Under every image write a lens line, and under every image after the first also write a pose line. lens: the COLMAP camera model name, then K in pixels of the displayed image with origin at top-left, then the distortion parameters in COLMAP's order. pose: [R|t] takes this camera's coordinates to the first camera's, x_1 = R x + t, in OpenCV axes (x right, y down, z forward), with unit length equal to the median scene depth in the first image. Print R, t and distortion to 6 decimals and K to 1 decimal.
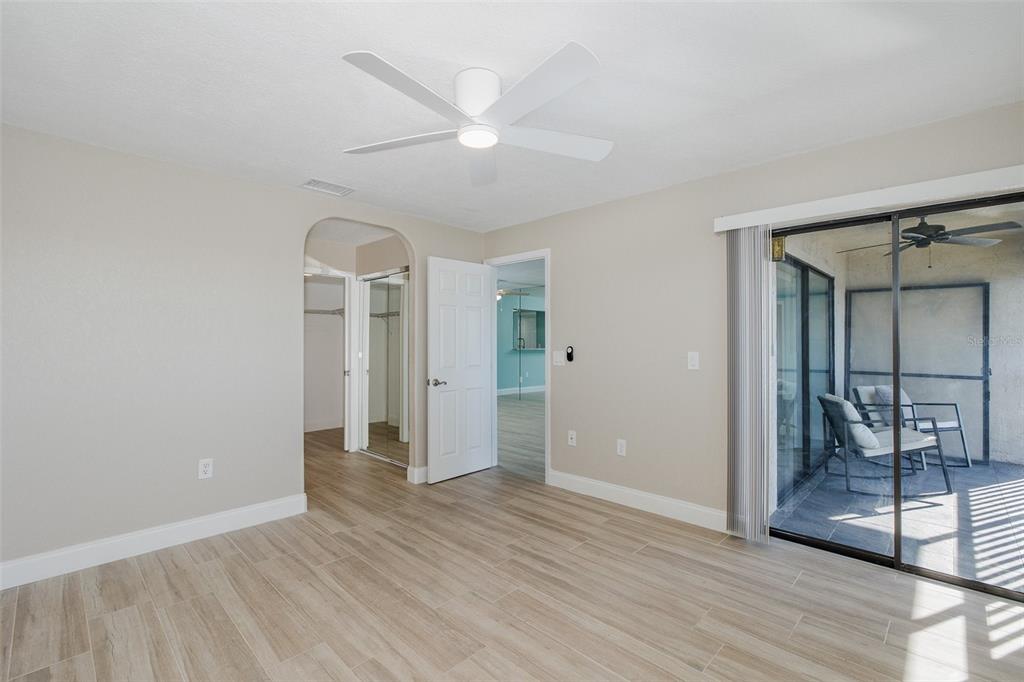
lens RADIAL K [[458.8, 0, 519.2], [0, 458.8, 338.1], [0, 0, 1]] dist [-0.007737, 0.001033]
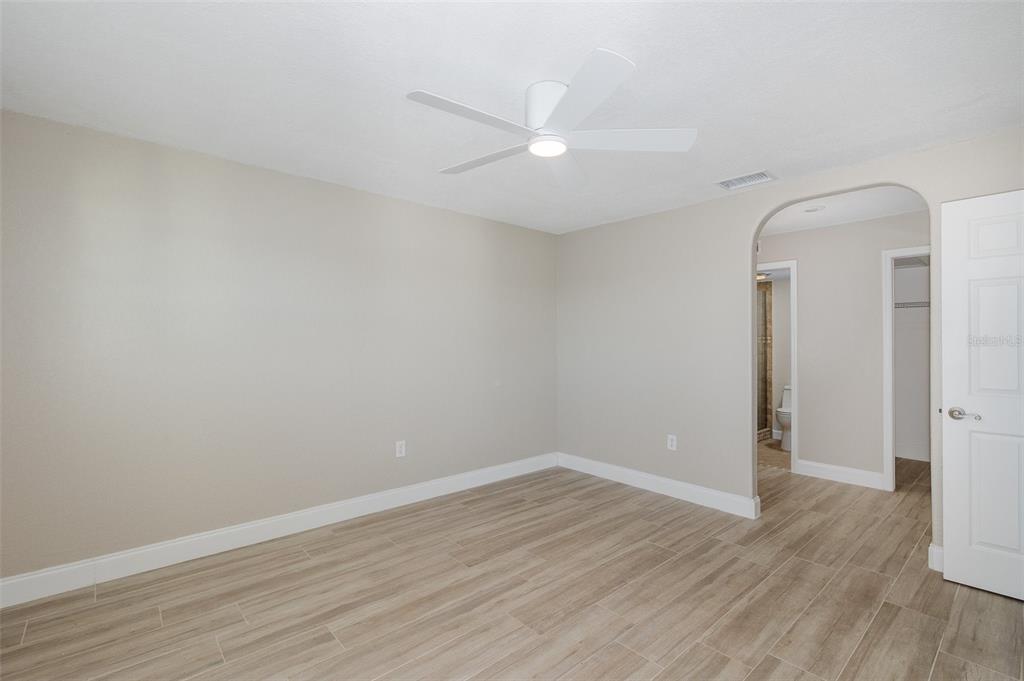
lens RADIAL K [[458.8, 0, 503.5], [0, 458.8, 338.8], [0, 0, 1]] dist [-0.007737, 0.001033]
pose [[-0.076429, -0.000190, -0.997075, 0.628838], [0.003199, 0.999995, -0.000436, -0.003773], [0.997070, -0.003223, -0.076428, 0.638654]]
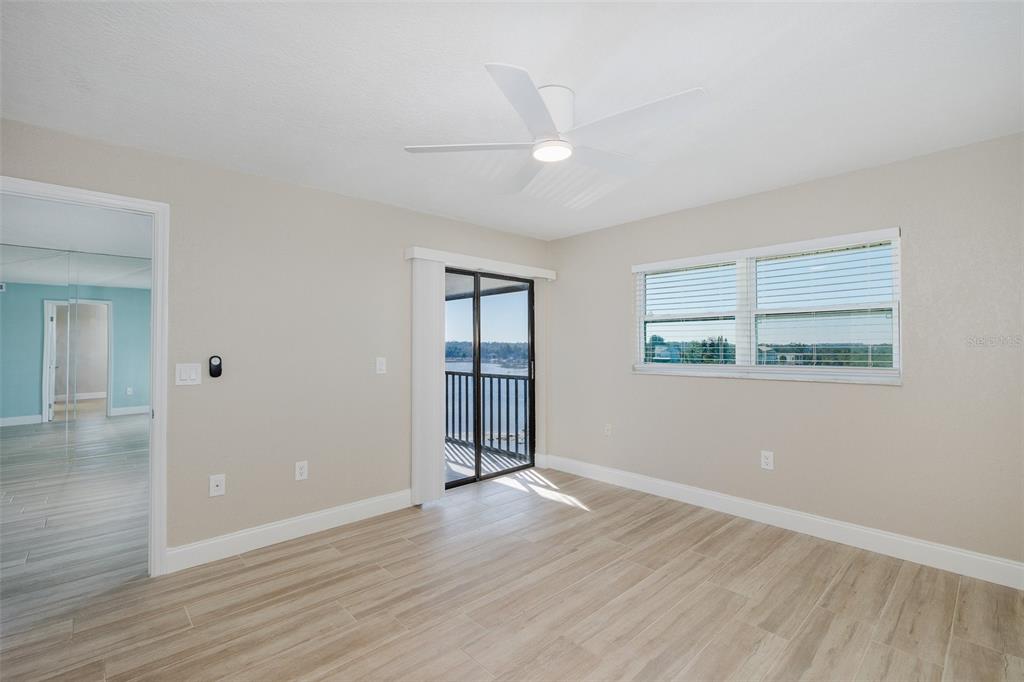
lens RADIAL K [[458.8, 0, 487.7], [0, 458.8, 339.8], [0, 0, 1]] dist [-0.007737, 0.001033]
pose [[0.077664, 0.018217, 0.996813, -0.731596], [-0.000216, 0.999833, -0.018255, 0.009966], [-0.996980, 0.001202, 0.077655, 0.695743]]
